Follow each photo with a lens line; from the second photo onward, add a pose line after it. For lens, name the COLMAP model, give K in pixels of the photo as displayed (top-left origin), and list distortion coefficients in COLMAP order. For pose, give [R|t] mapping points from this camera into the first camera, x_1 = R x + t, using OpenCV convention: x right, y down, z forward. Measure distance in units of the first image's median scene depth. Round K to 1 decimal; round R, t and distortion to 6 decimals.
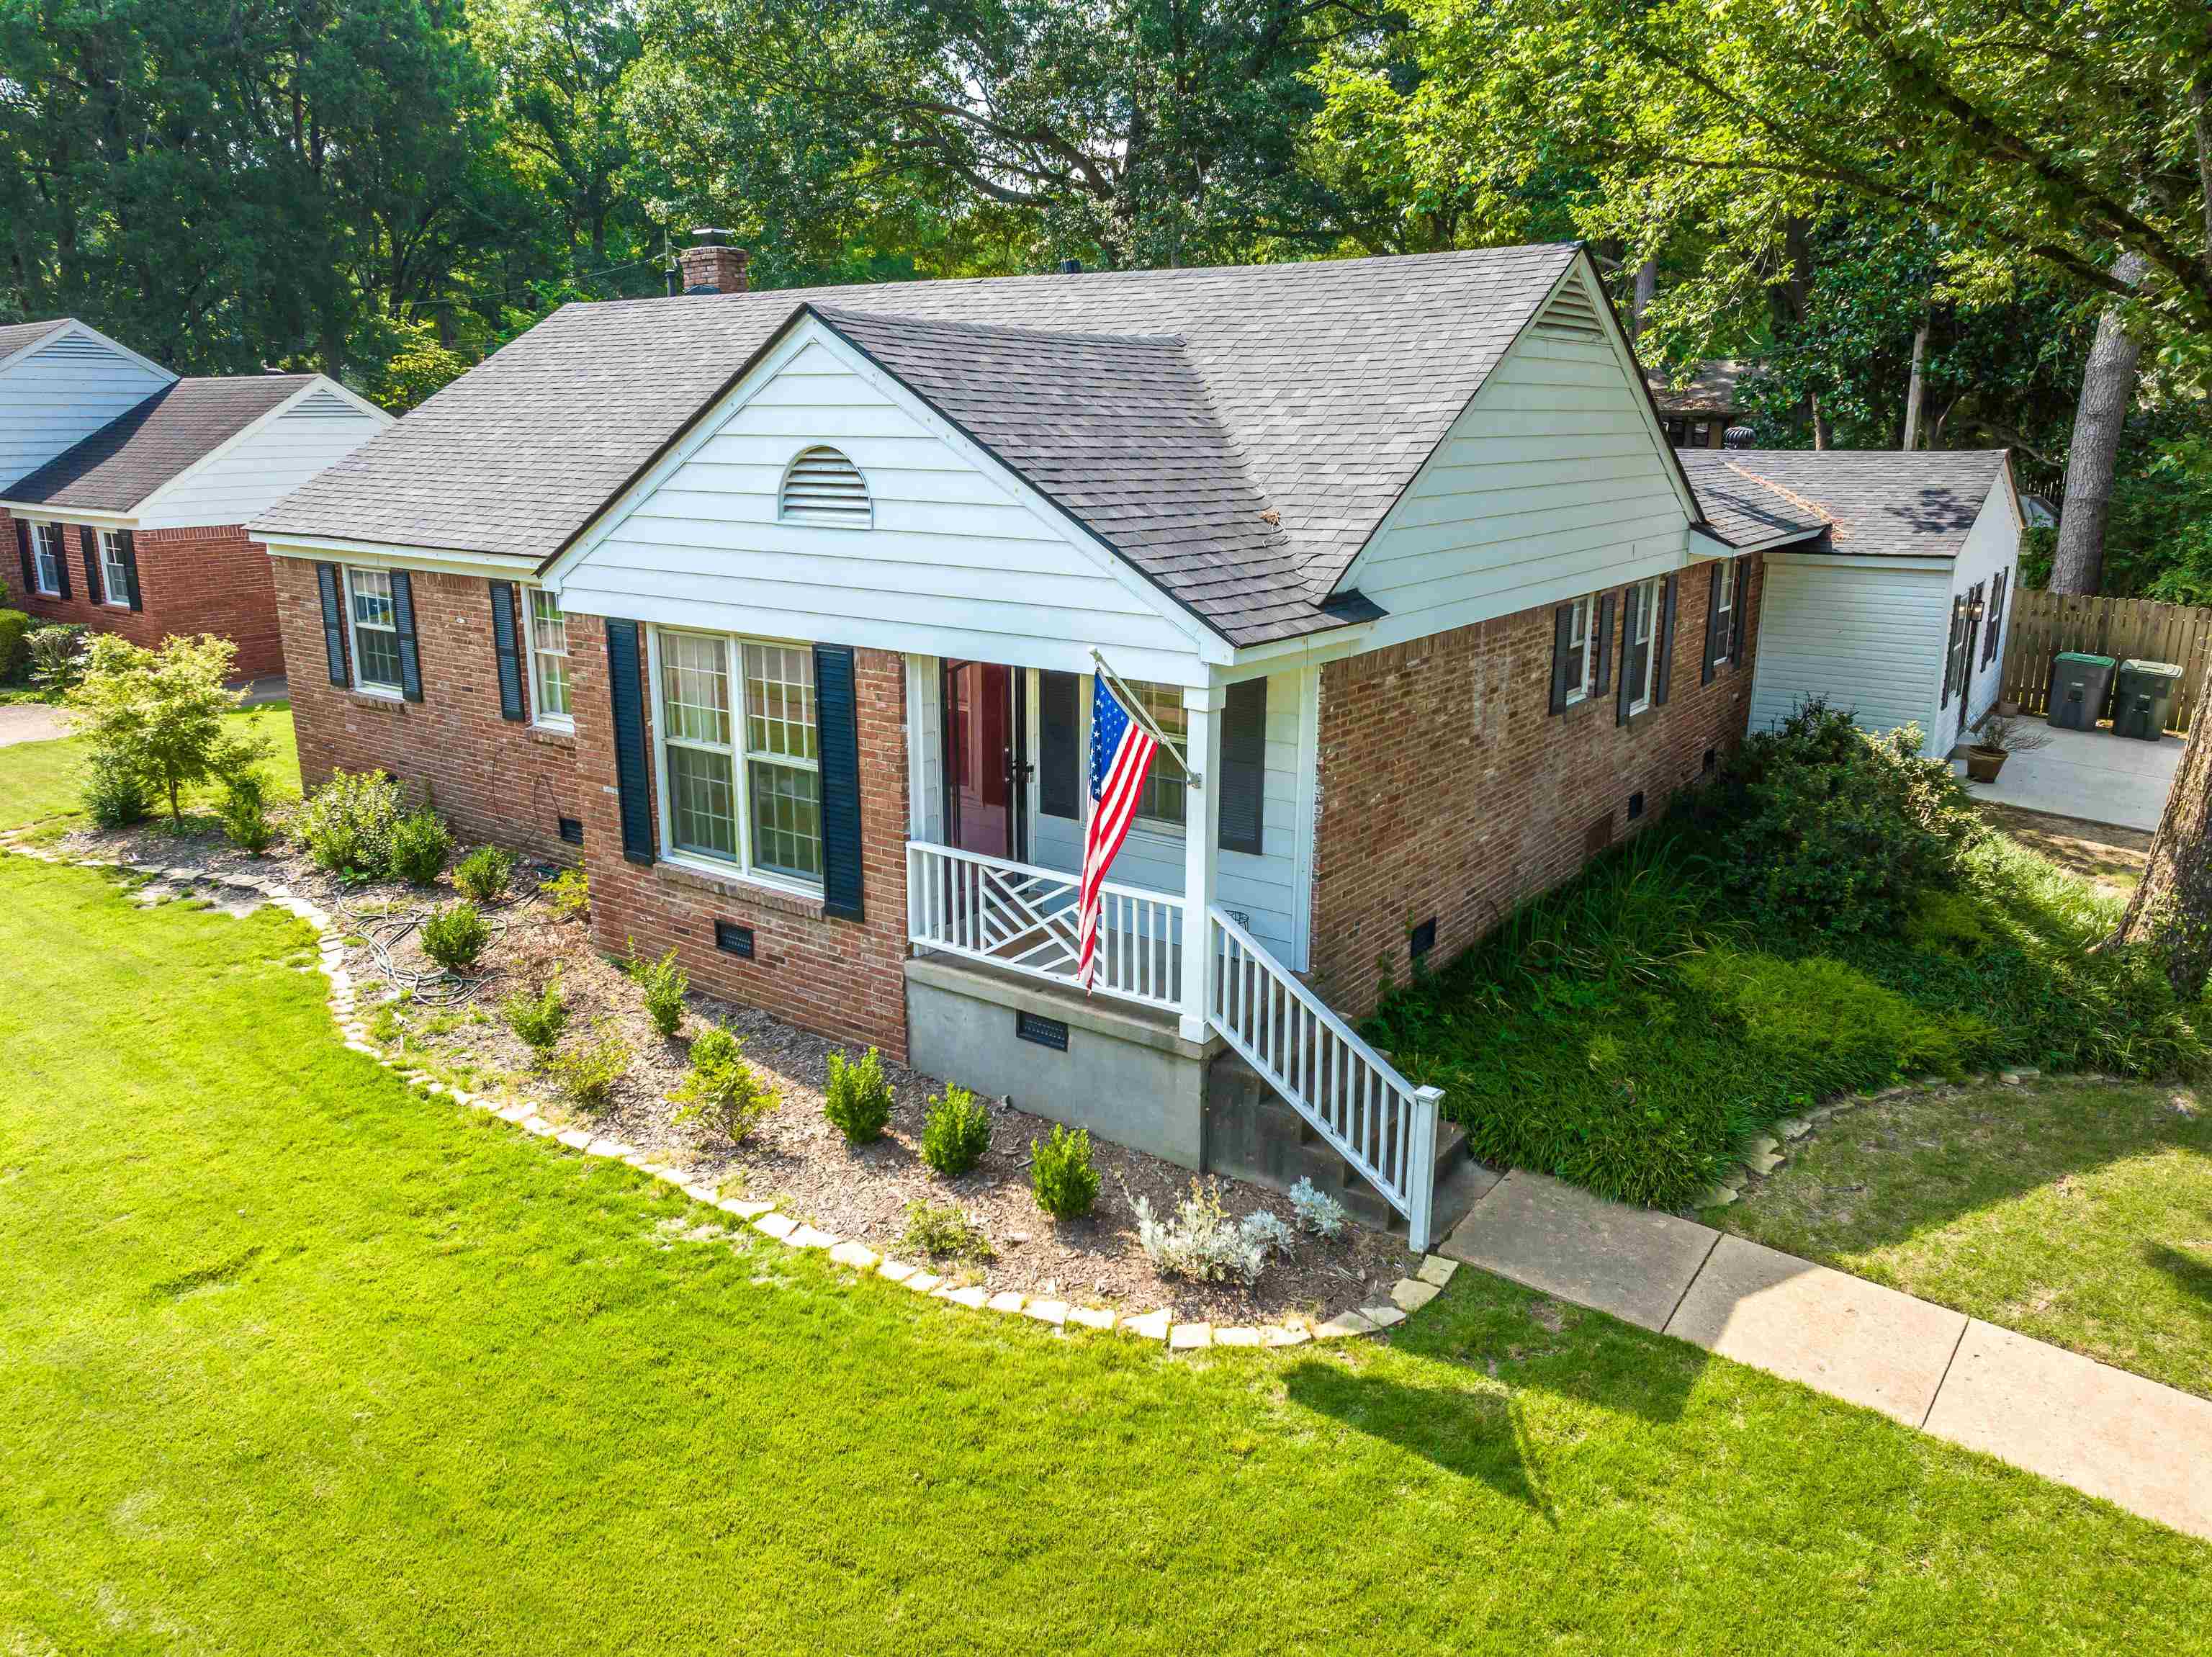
lens RADIAL K [[1561.5, 0, 1142.2], [0, 1561.5, 783.7], [0, 0, 1]] dist [-0.027527, 0.009544]
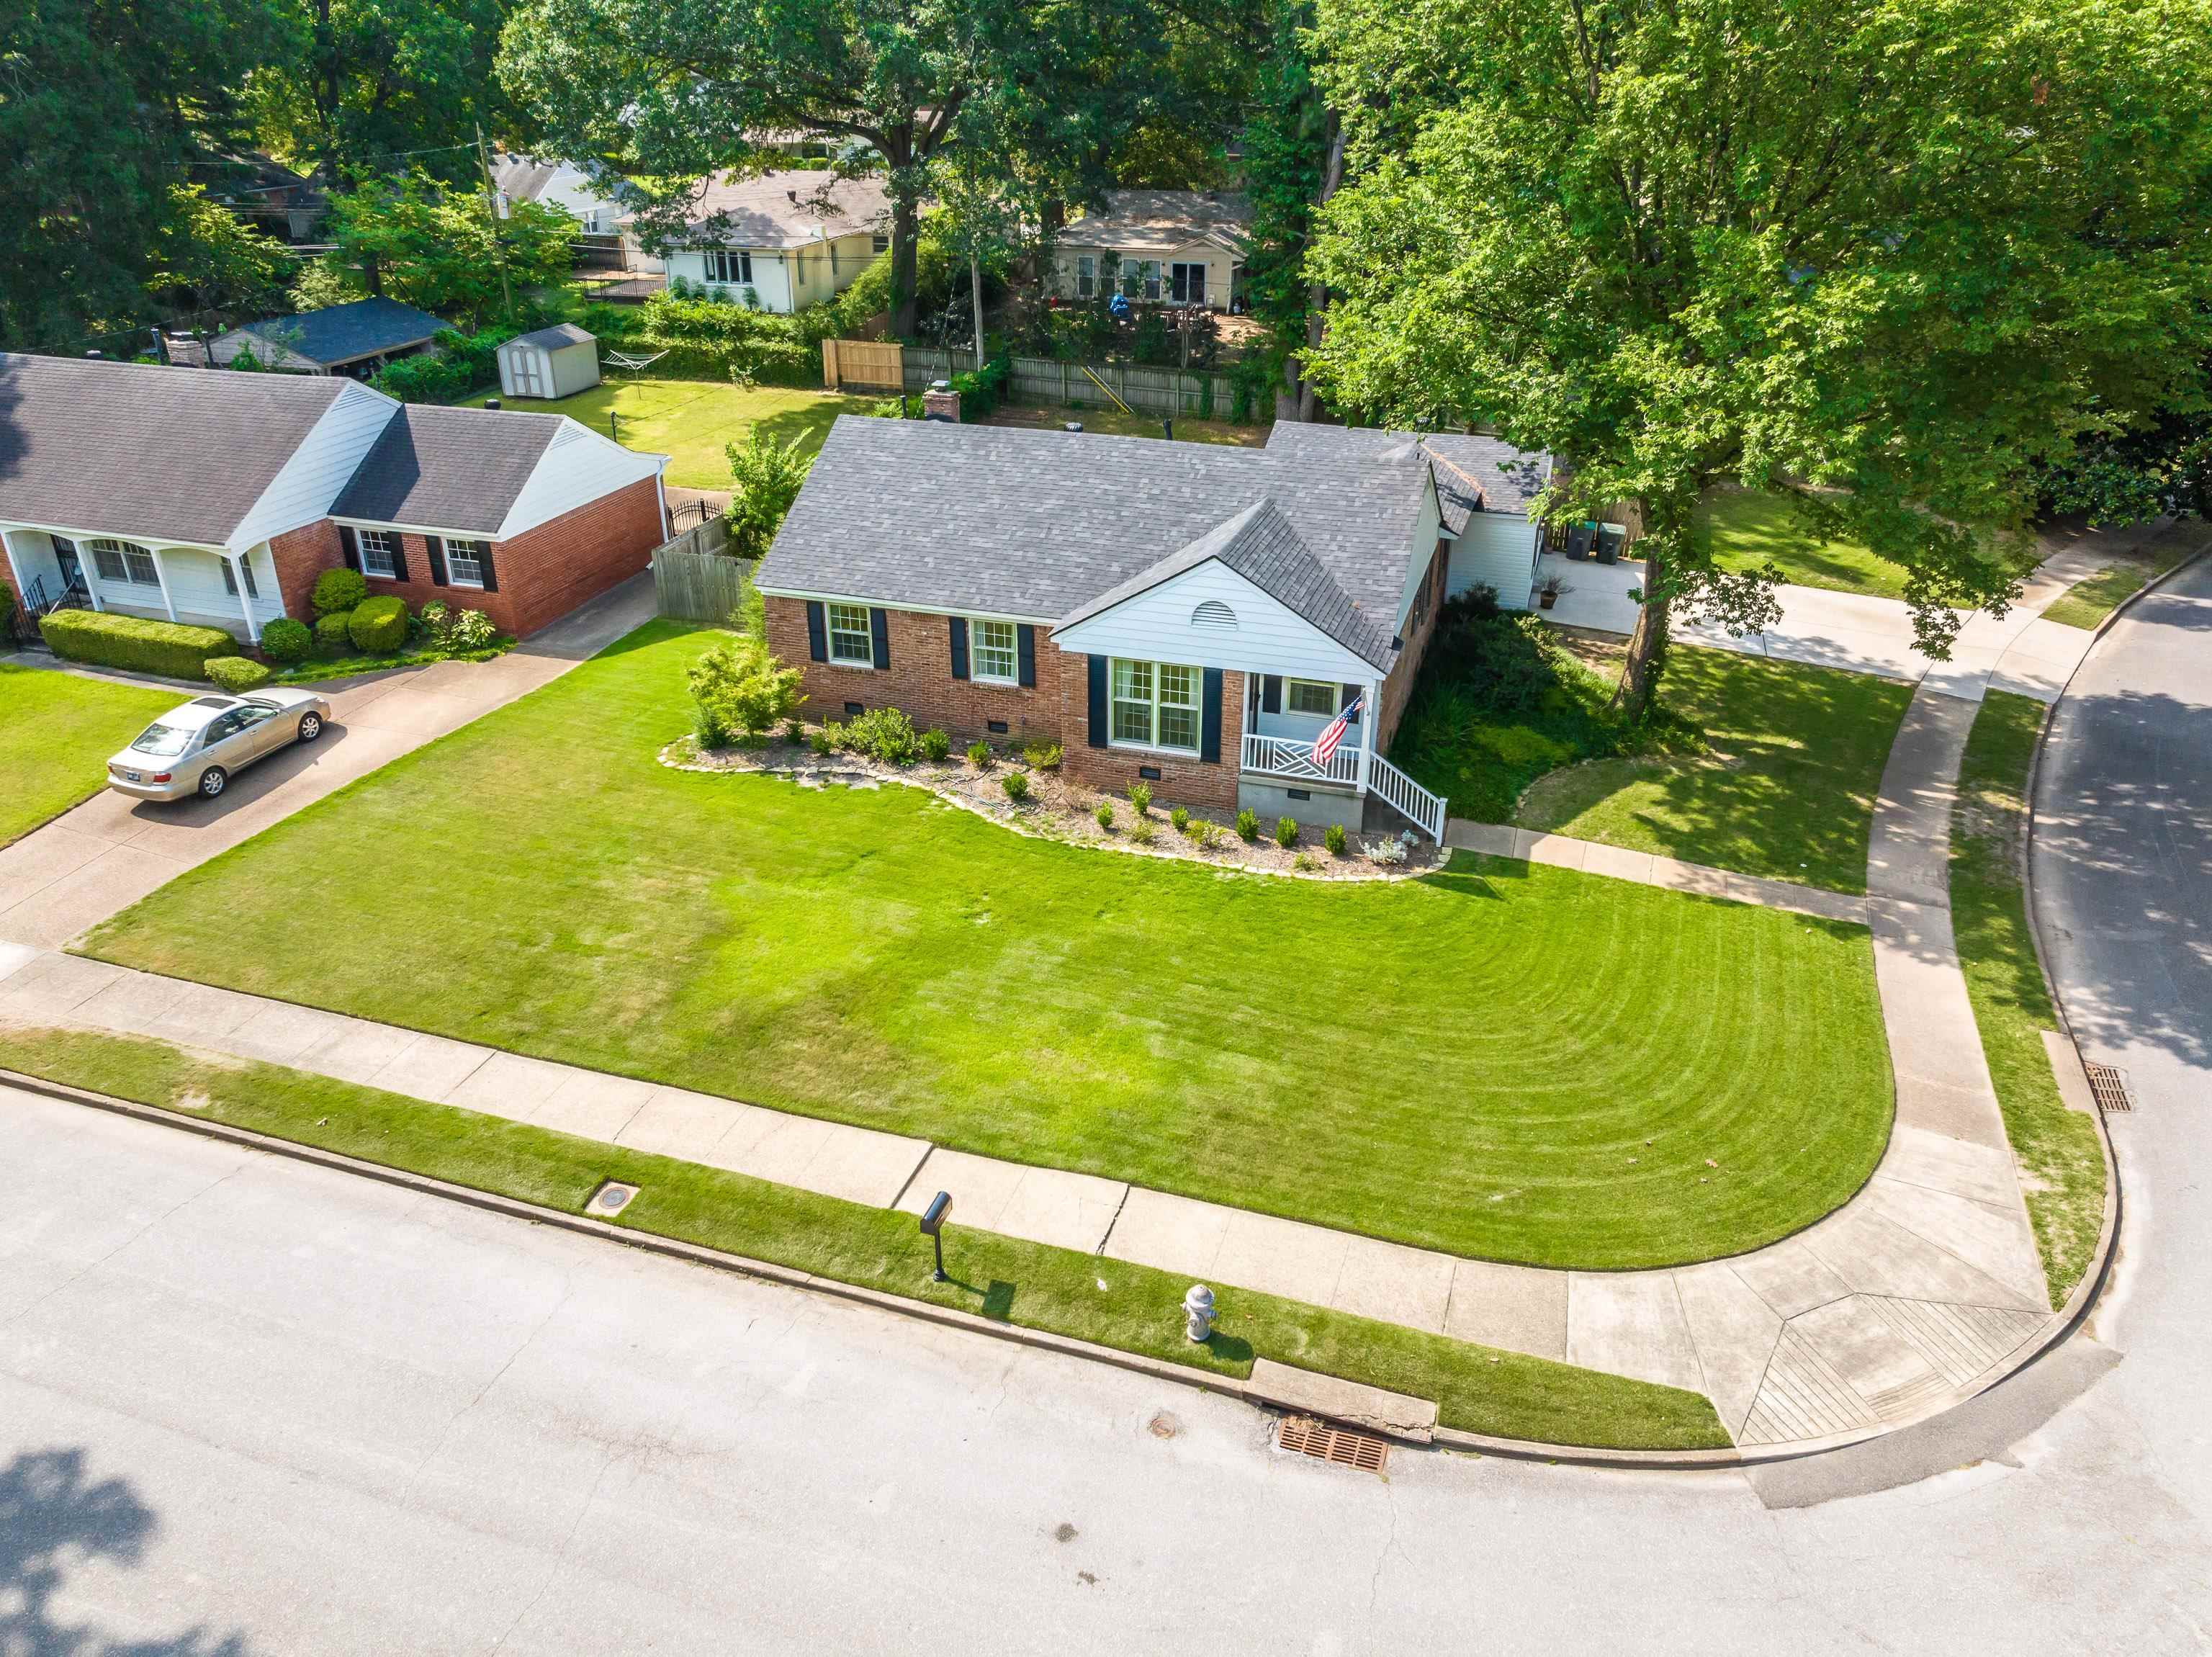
lens RADIAL K [[1561.5, 0, 1142.2], [0, 1561.5, 783.7], [0, 0, 1]] dist [-0.027527, 0.009544]
pose [[0.948869, -0.136978, 0.284401, -1.136375], [0.071011, 0.970478, 0.230497, -0.539080], [-0.307578, -0.198516, 0.930584, -1.576235]]
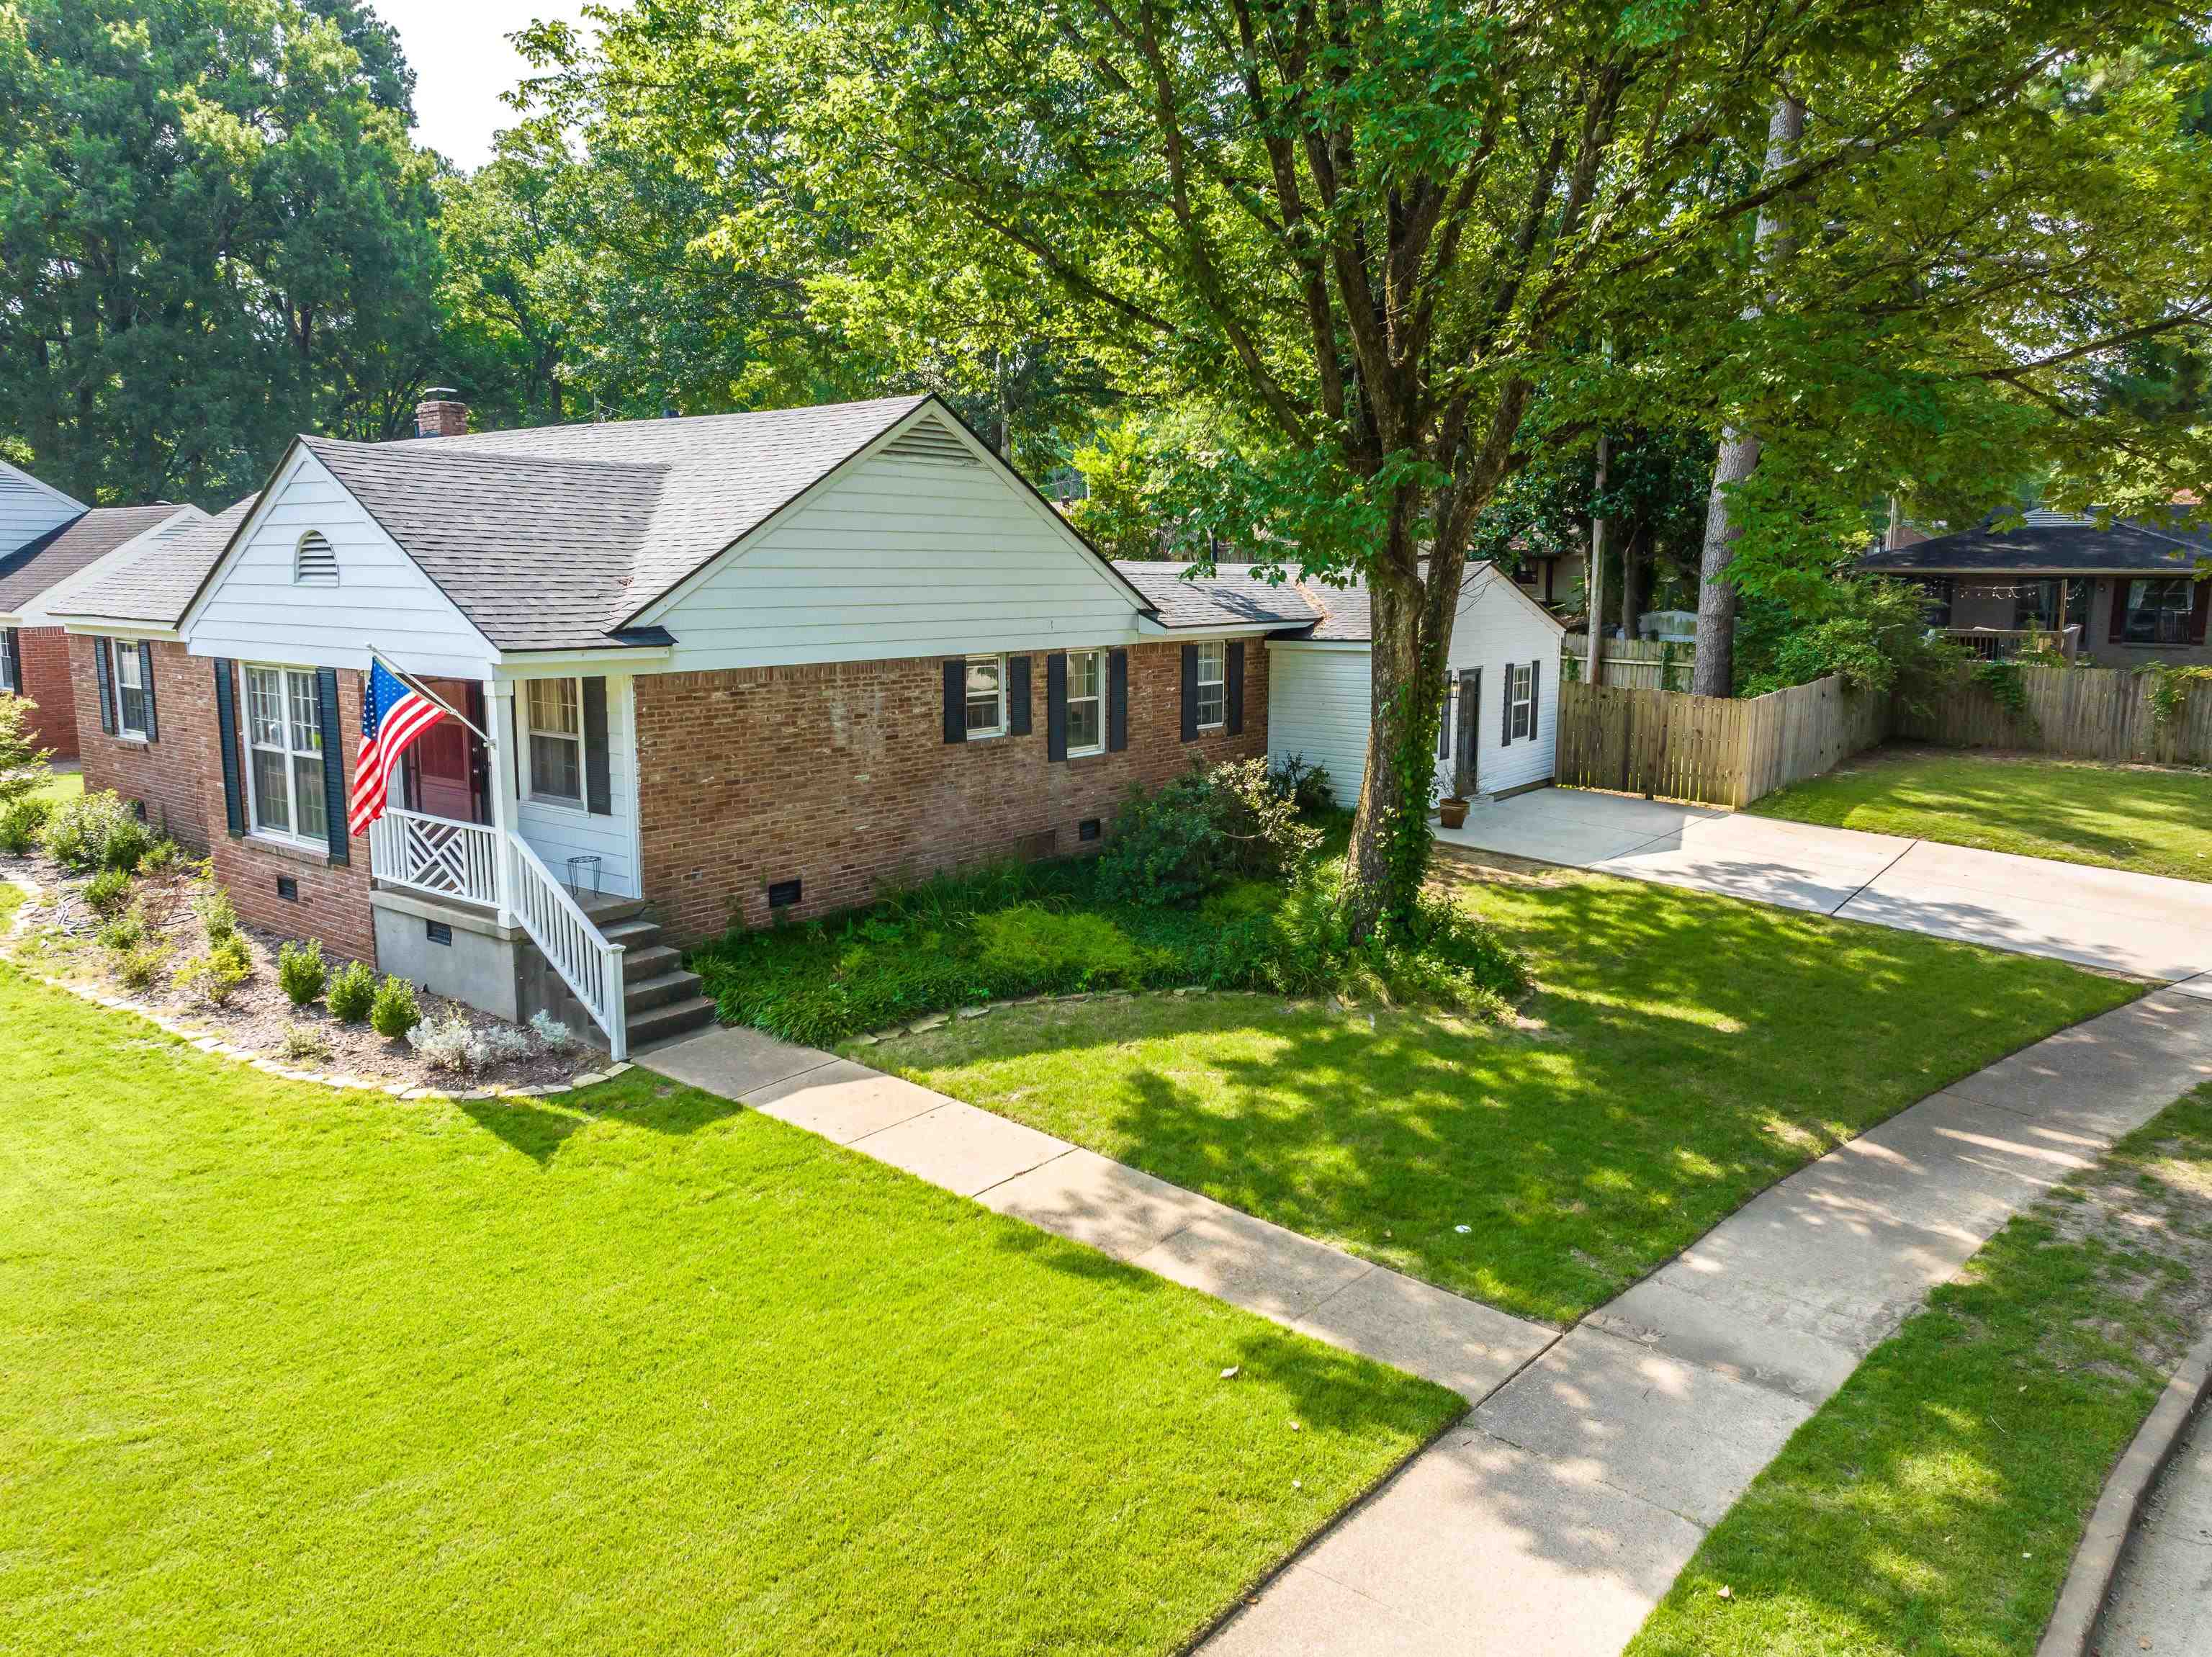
lens RADIAL K [[1561.5, 0, 1142.2], [0, 1561.5, 783.7], [0, 0, 1]] dist [-0.027527, 0.009544]
pose [[0.999579, 0.006839, -0.028192, 0.599805], [-0.009495, 0.995413, -0.095198, 0.147549], [0.027412, 0.095426, 0.995059, -0.396107]]
